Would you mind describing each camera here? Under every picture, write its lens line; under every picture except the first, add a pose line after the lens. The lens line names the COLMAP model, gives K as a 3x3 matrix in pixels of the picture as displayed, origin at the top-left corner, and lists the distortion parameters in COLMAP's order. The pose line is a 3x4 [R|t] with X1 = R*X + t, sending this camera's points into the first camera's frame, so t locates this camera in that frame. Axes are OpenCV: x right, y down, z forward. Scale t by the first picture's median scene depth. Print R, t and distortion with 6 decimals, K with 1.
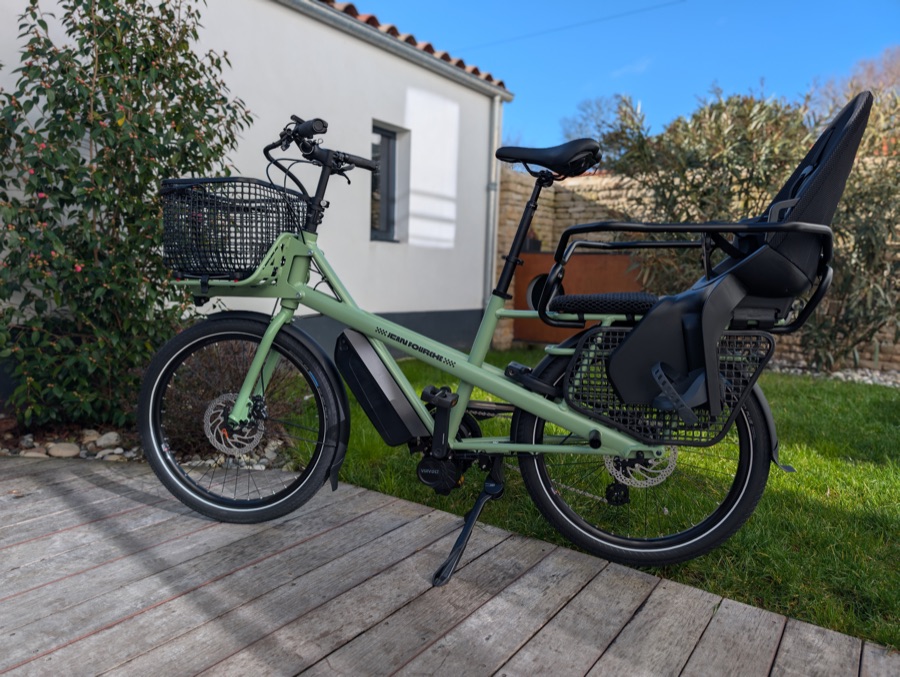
lens RADIAL K [[632.2, 0, 450.0], [0, 632.2, 338.5], [0, 0, 1]] dist [0.006675, 0.004445]
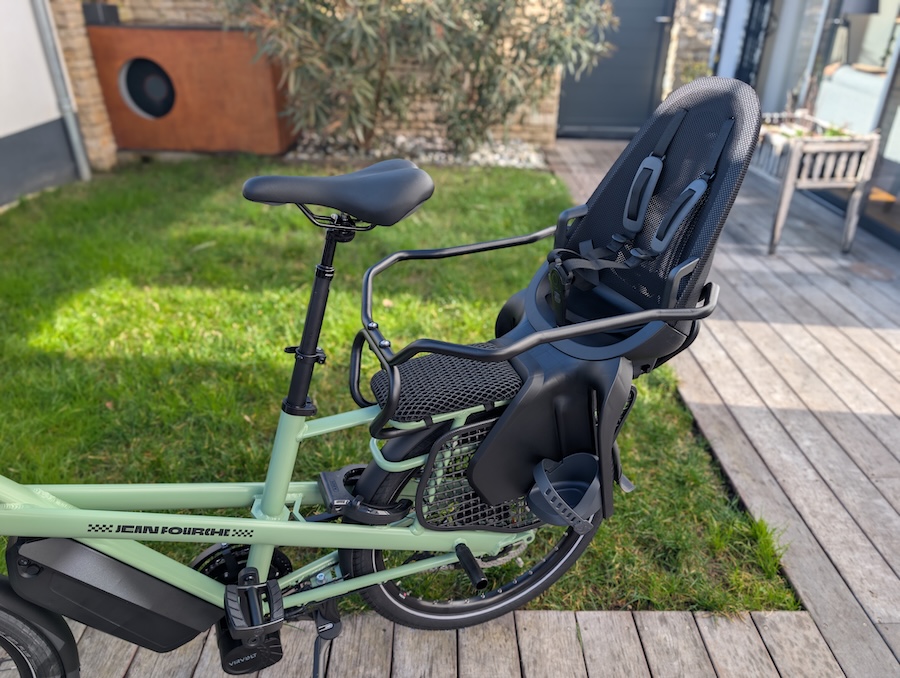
lens RADIAL K [[632.9, 0, 470.7], [0, 632.9, 347.4], [0, 0, 1]] dist [-0.015489, 0.003976]
pose [[0.805630, -0.303421, 0.508819, -0.079663], [0.070107, 0.901677, 0.426689, -0.395648], [-0.588256, -0.308082, 0.747690, 0.476650]]
